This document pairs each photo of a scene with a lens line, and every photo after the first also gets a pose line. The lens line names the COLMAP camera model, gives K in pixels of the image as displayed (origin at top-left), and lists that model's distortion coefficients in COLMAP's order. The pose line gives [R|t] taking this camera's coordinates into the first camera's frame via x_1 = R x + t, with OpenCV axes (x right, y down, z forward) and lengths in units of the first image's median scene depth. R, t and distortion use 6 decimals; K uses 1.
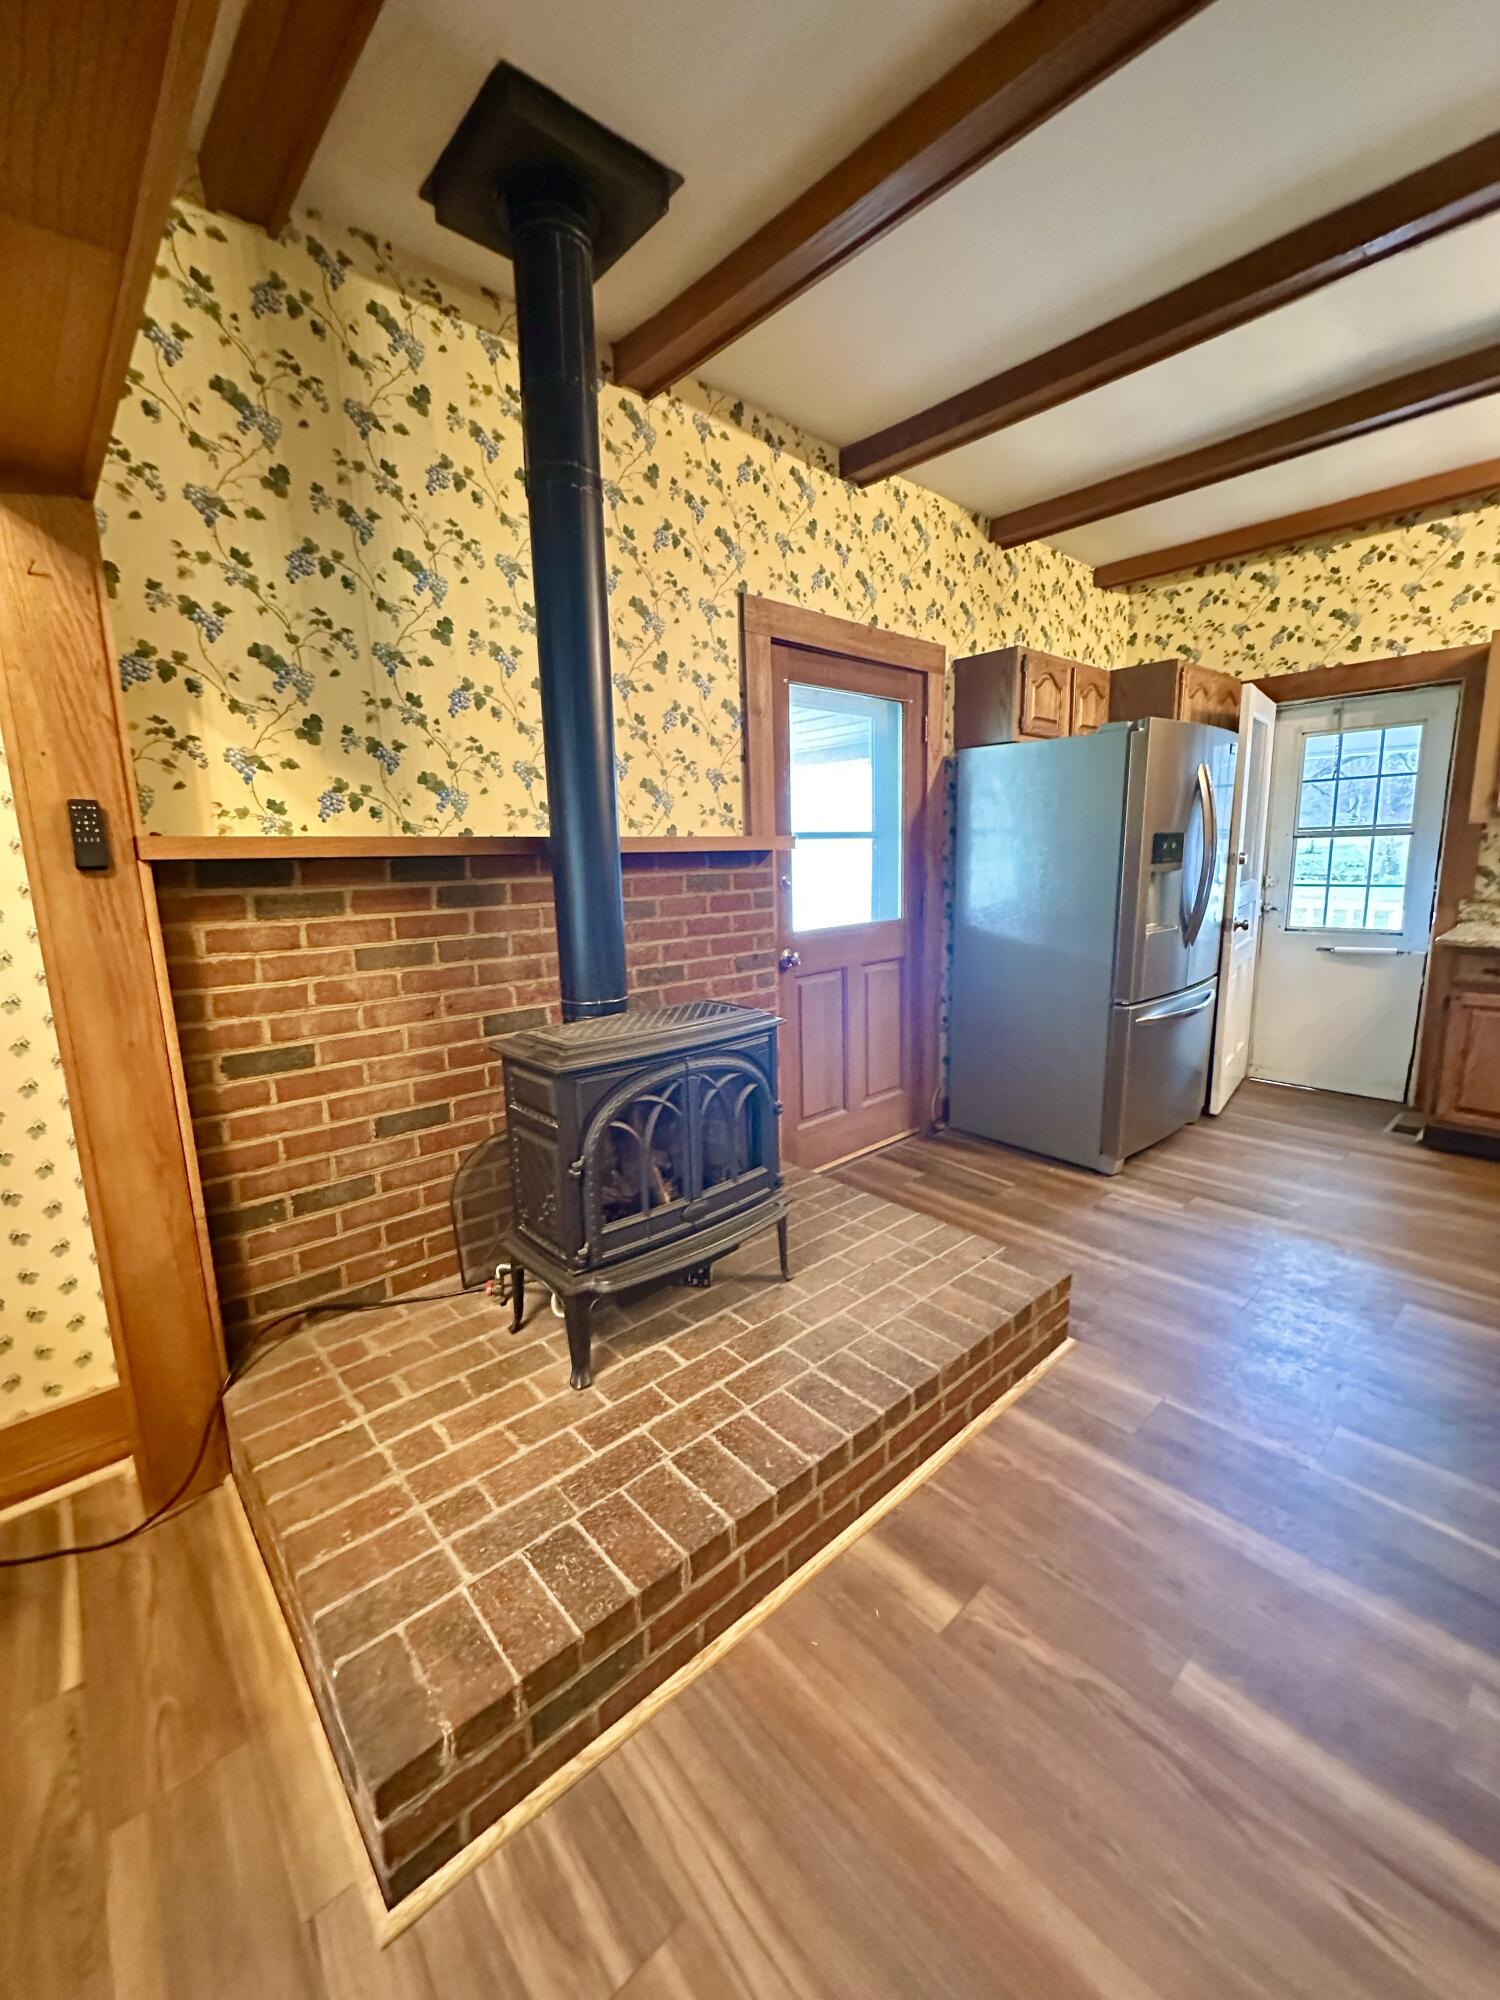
lens RADIAL K [[804.5, 0, 748.3], [0, 804.5, 995.9], [0, 0, 1]] dist [-0.003074, 0.000987]
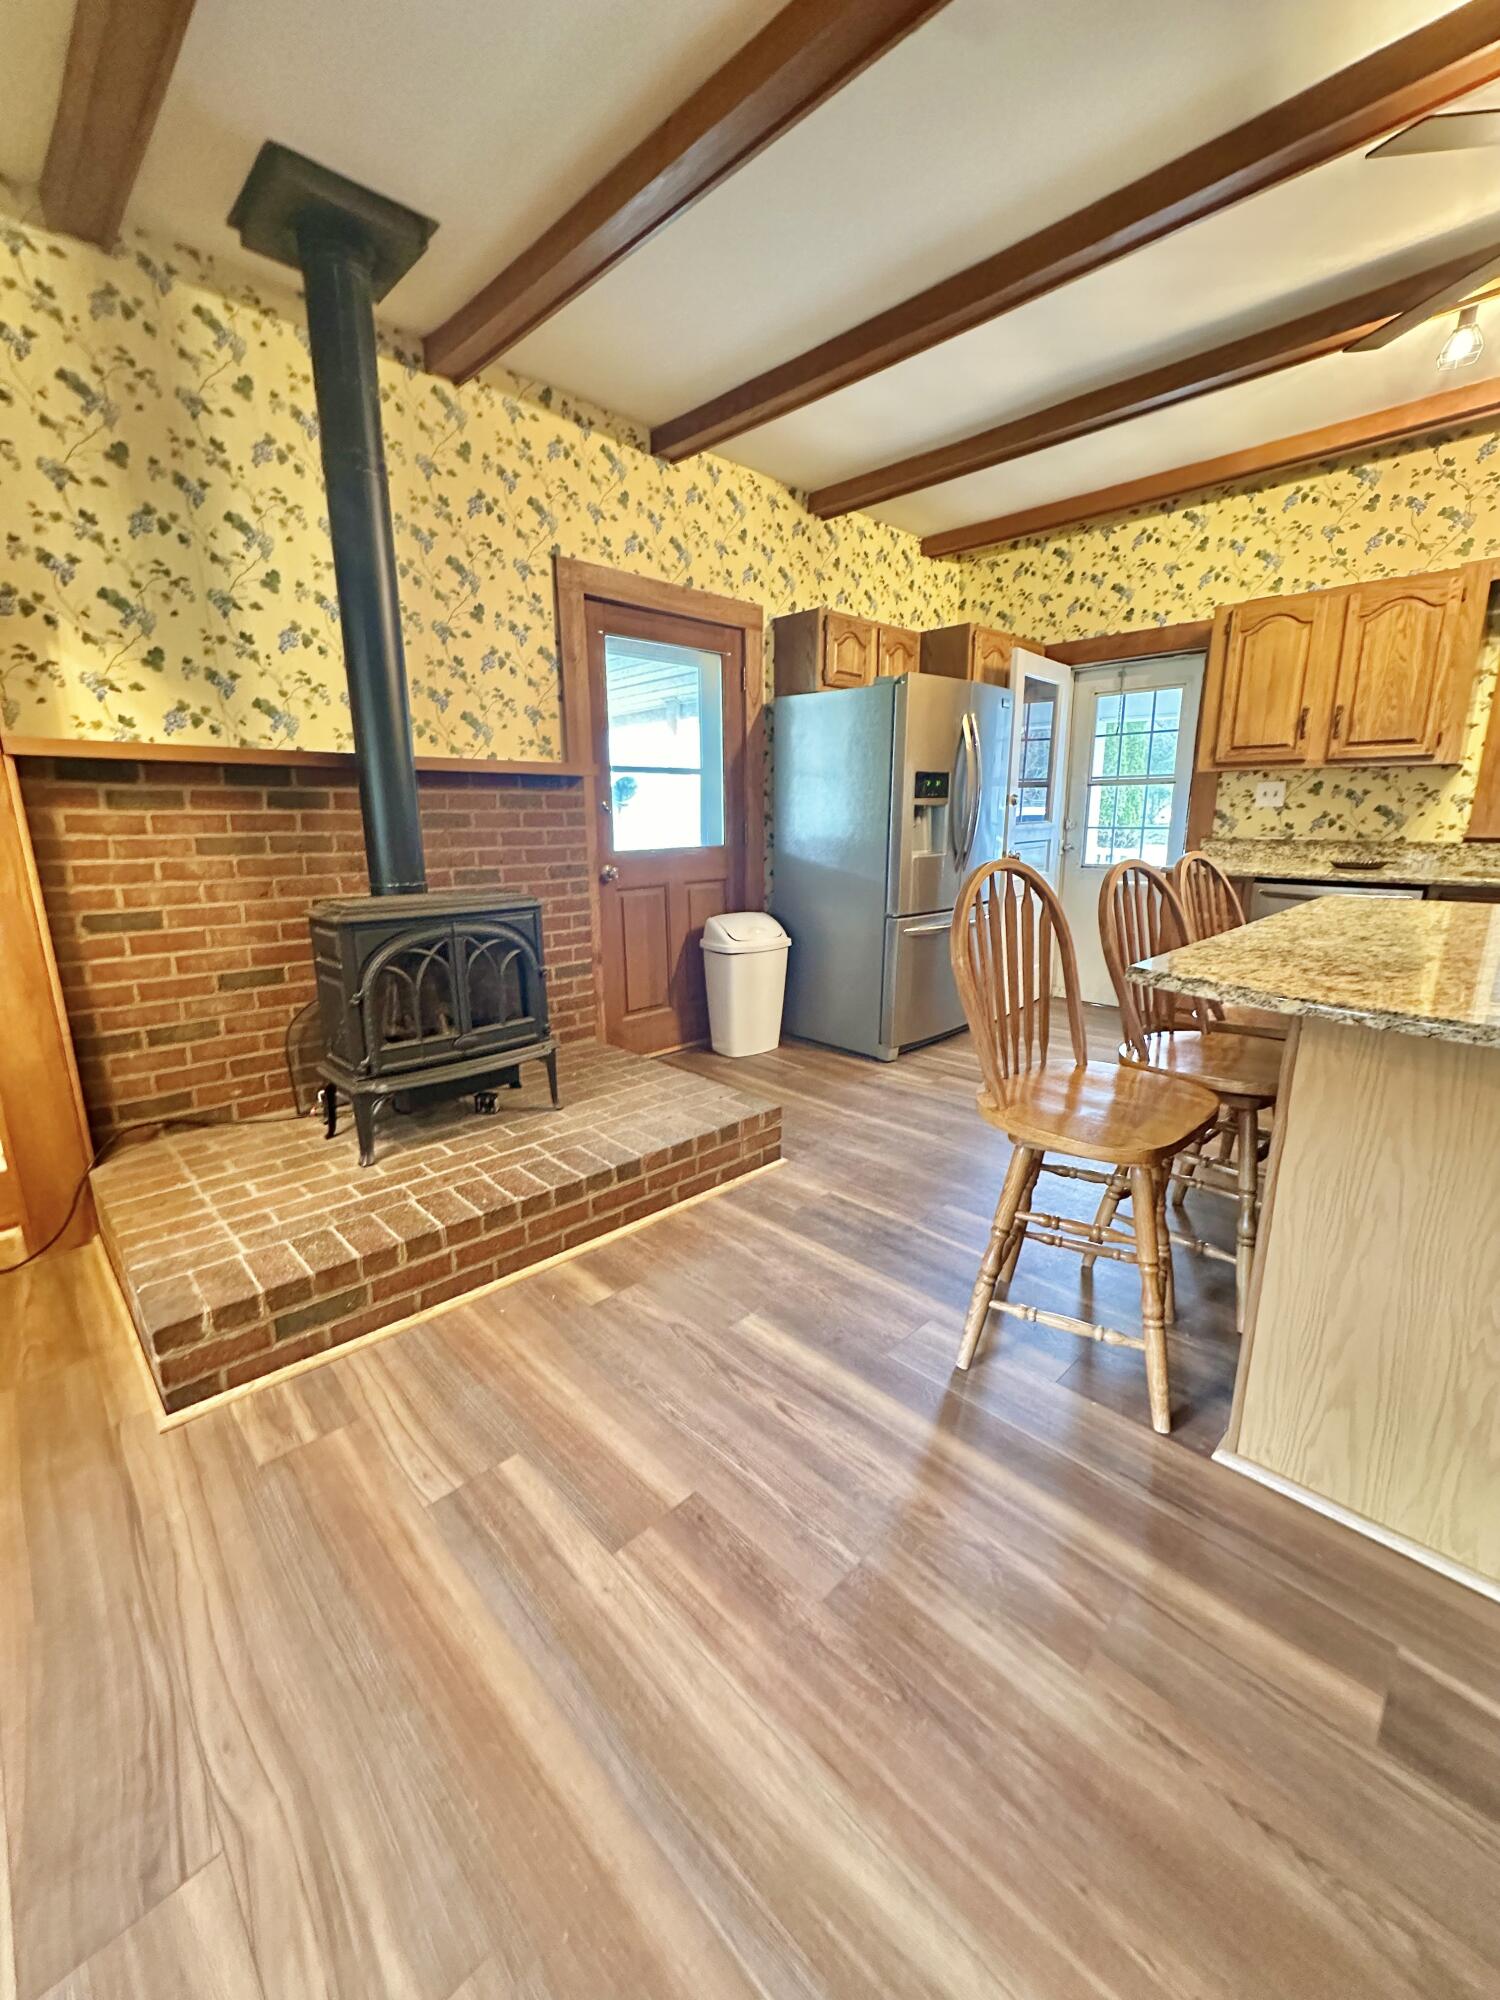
lens RADIAL K [[804.5, 0, 748.2], [0, 804.5, 995.9], [0, 0, 1]] dist [-0.003074, 0.000987]
pose [[0.998941, 0.009188, 0.045084, 0.306660], [-0.011337, 0.998801, 0.047634, 0.113780], [-0.044593, -0.048095, 0.997847, -0.292688]]
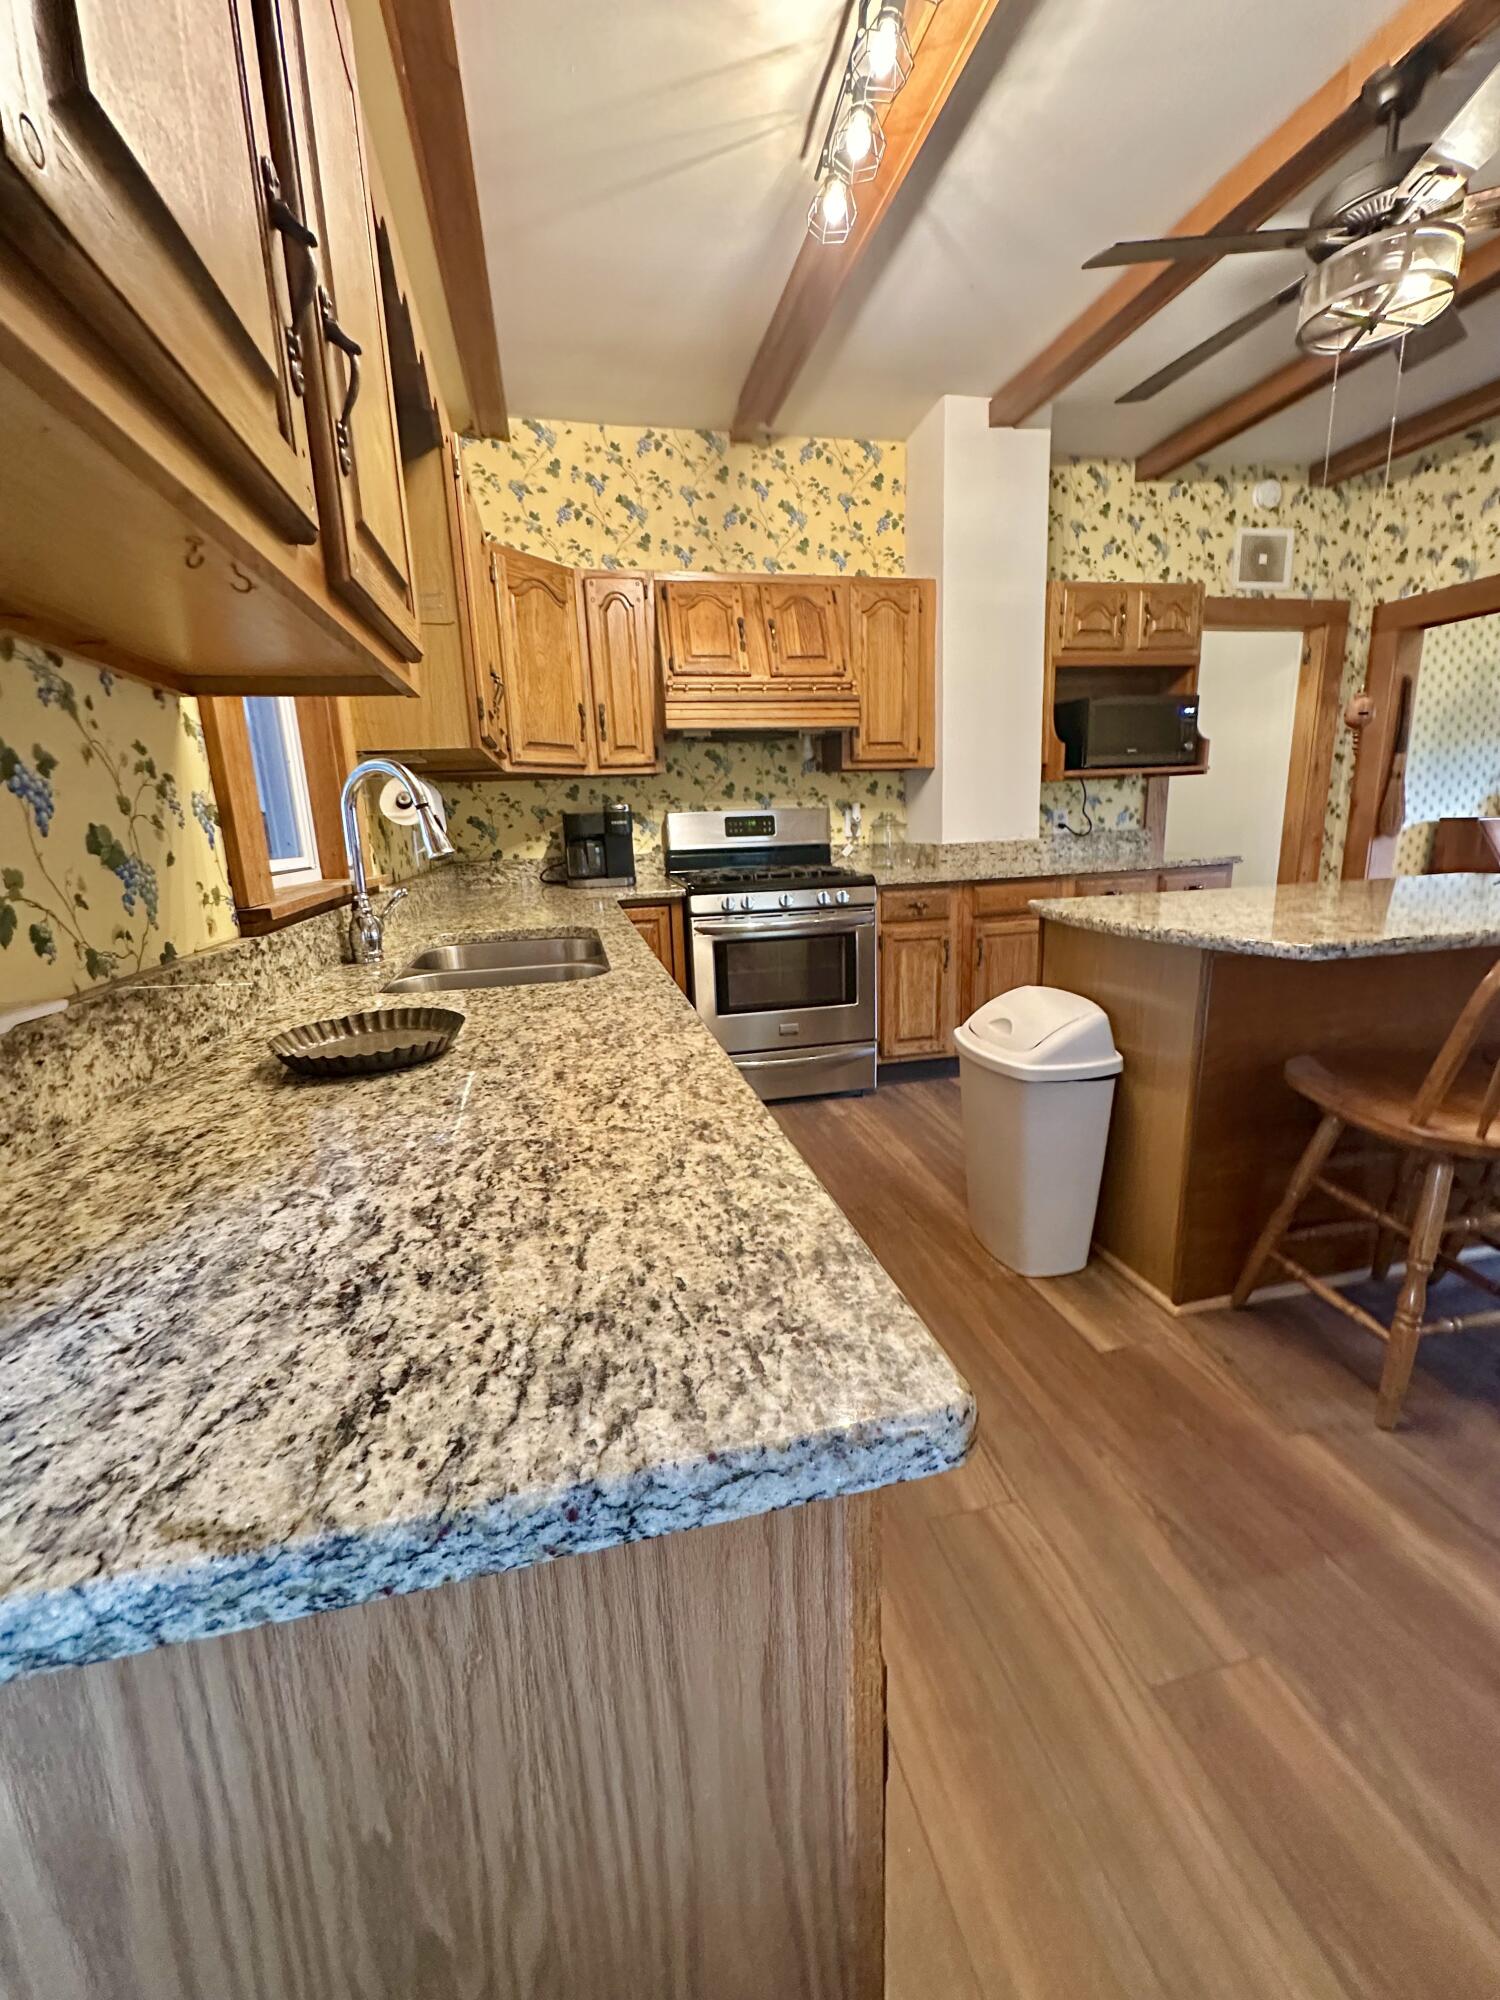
lens RADIAL K [[804.5, 0, 747.3], [0, 804.5, 996.0], [0, 0, 1]] dist [-0.003074, 0.000987]
pose [[-0.871274, -0.044571, 0.488770, 1.348465], [0.148659, 0.925121, 0.349359, -0.272463], [-0.467742, 0.377048, -0.799407, 1.750832]]
